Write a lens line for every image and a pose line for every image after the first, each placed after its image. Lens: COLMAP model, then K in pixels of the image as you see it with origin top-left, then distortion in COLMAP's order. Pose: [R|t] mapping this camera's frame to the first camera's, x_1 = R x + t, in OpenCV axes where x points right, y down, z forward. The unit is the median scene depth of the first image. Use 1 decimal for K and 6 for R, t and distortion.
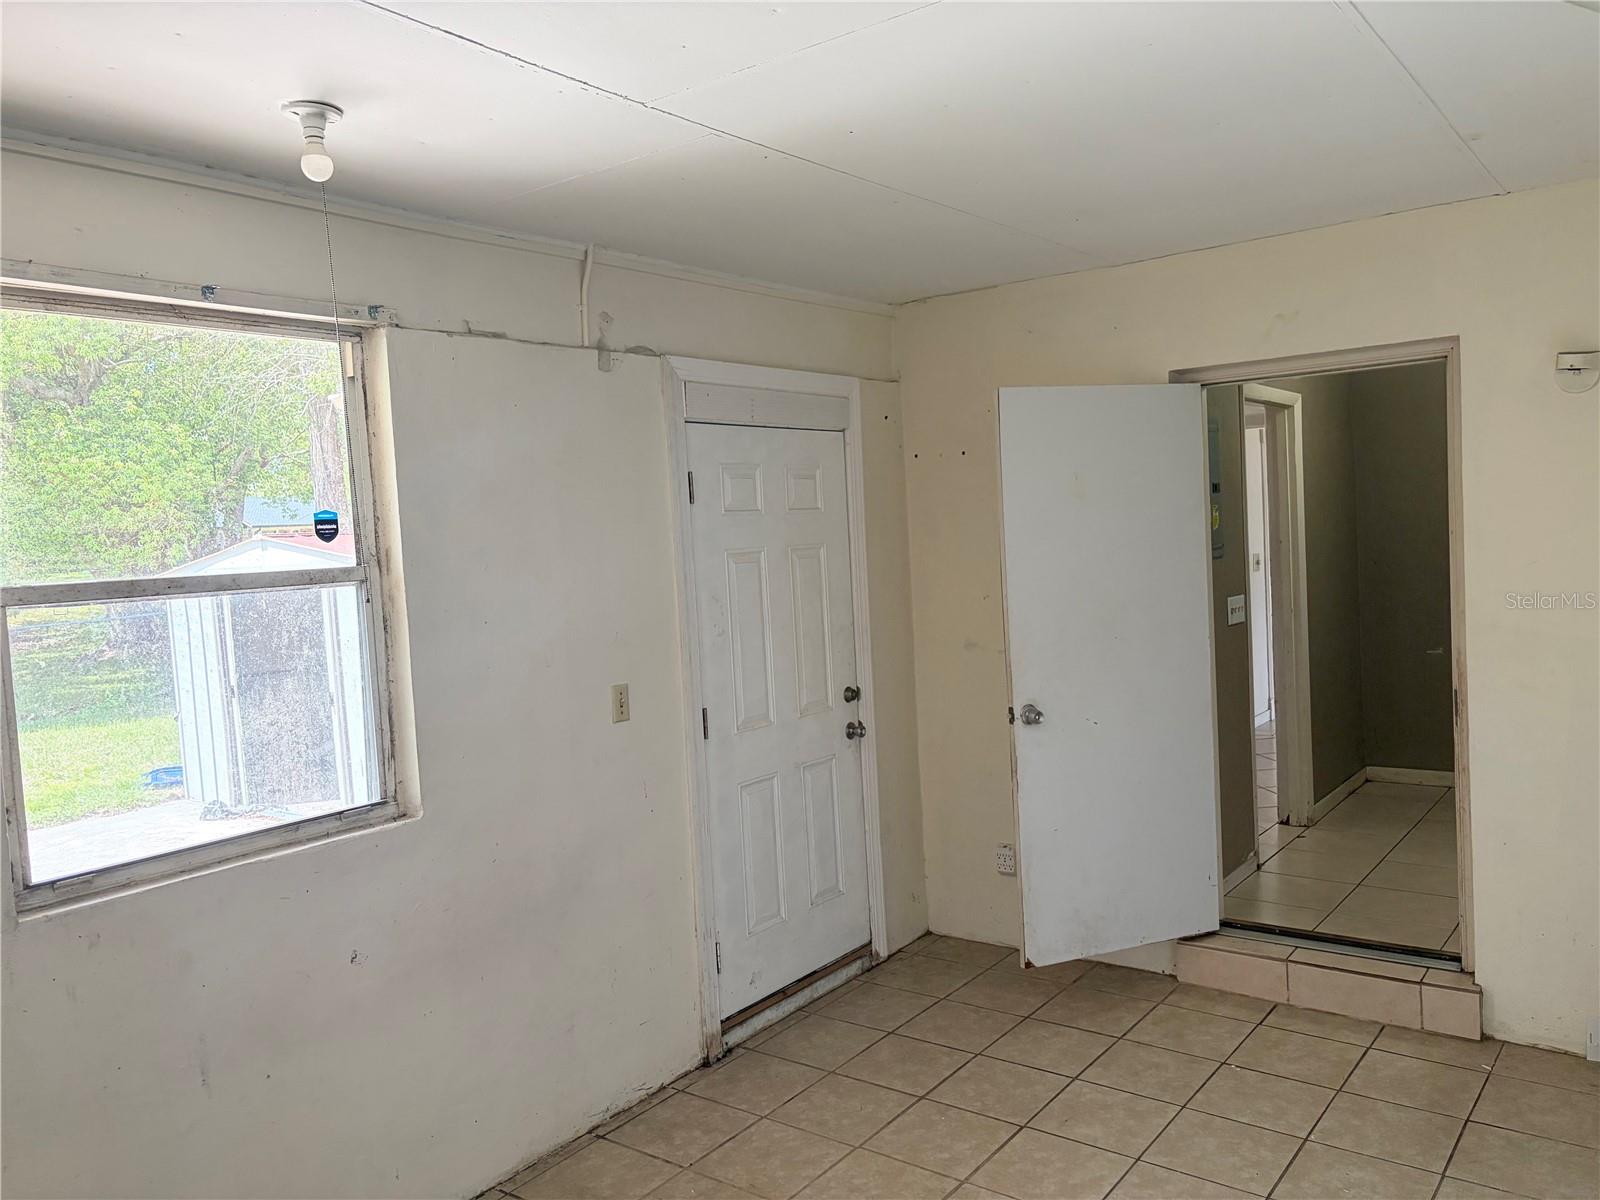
lens RADIAL K [[1229.9, 0, 800.9], [0, 1229.9, 610.6], [0, 0, 1]] dist [0.053258, -0.013115]
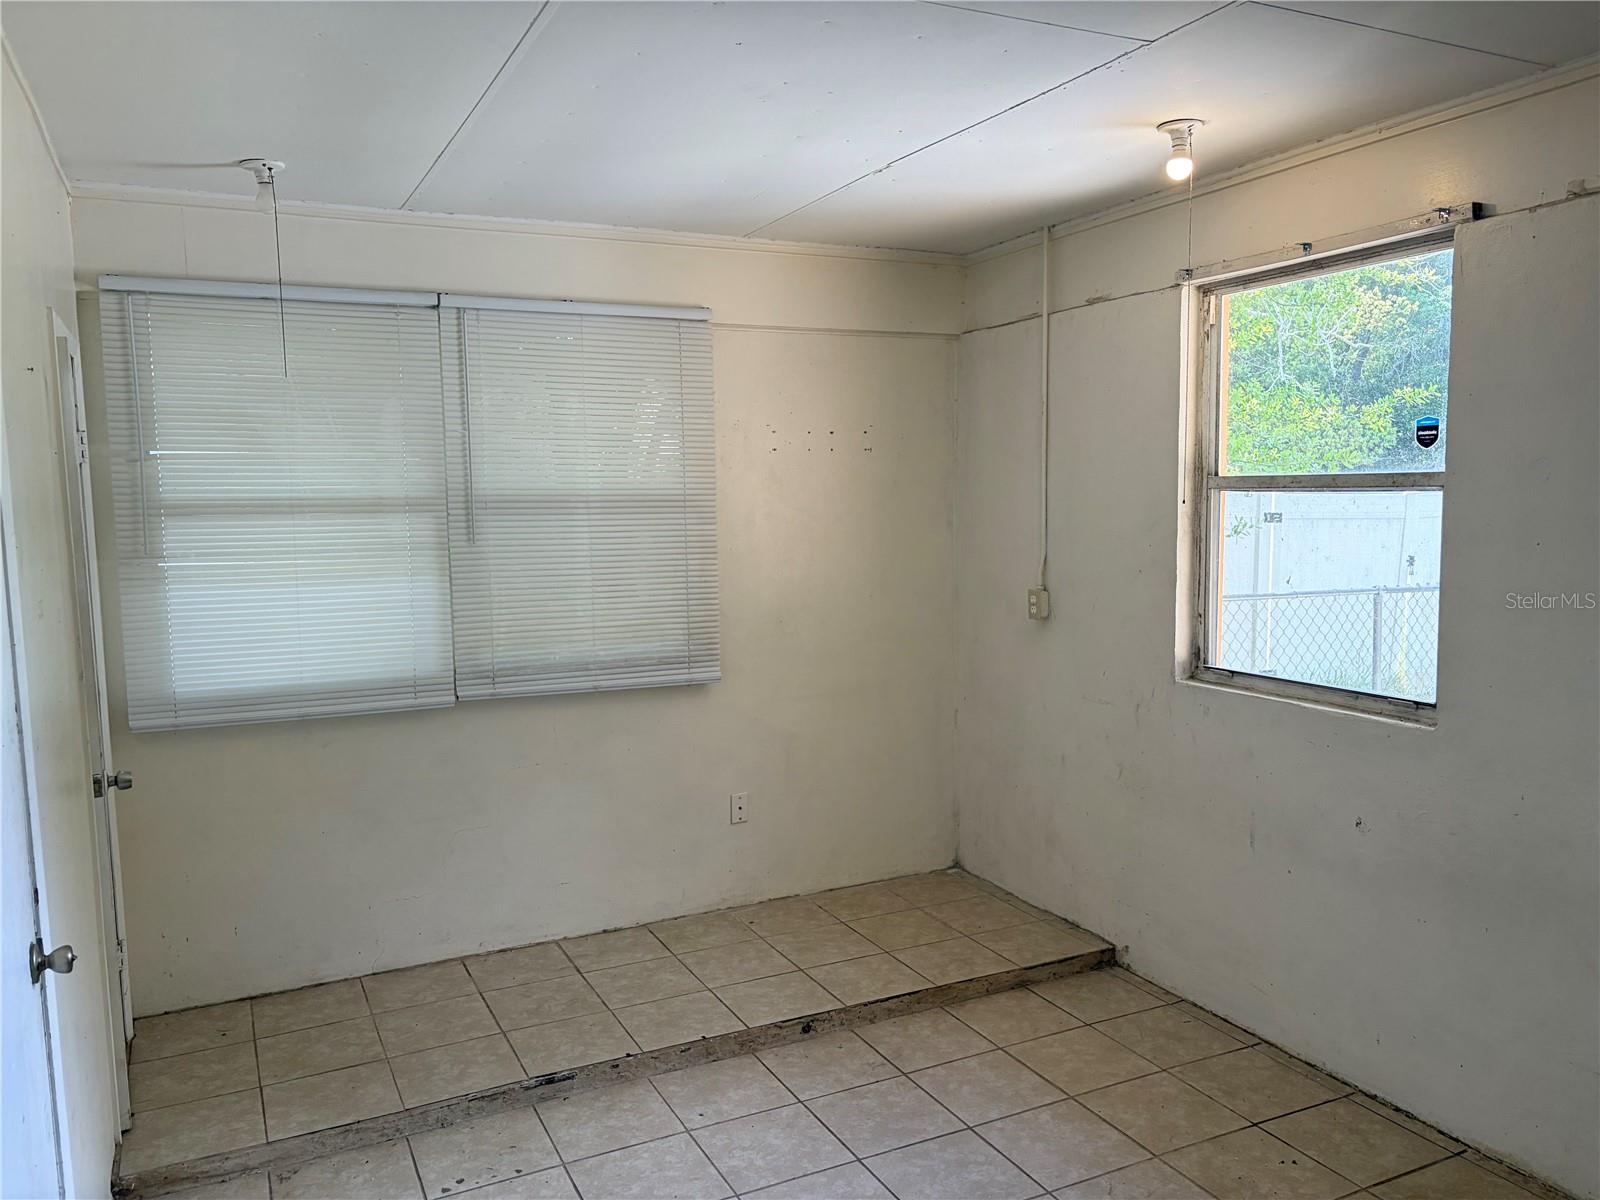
lens RADIAL K [[1229.9, 0, 800.8], [0, 1229.9, 599.3], [0, 0, 1]] dist [0.053258, -0.013115]
pose [[-0.438356, 0.152081, -0.885842, 0.810183], [-0.009525, 0.984740, 0.173773, -0.107901], [0.898751, 0.084612, -0.430218, 0.995052]]
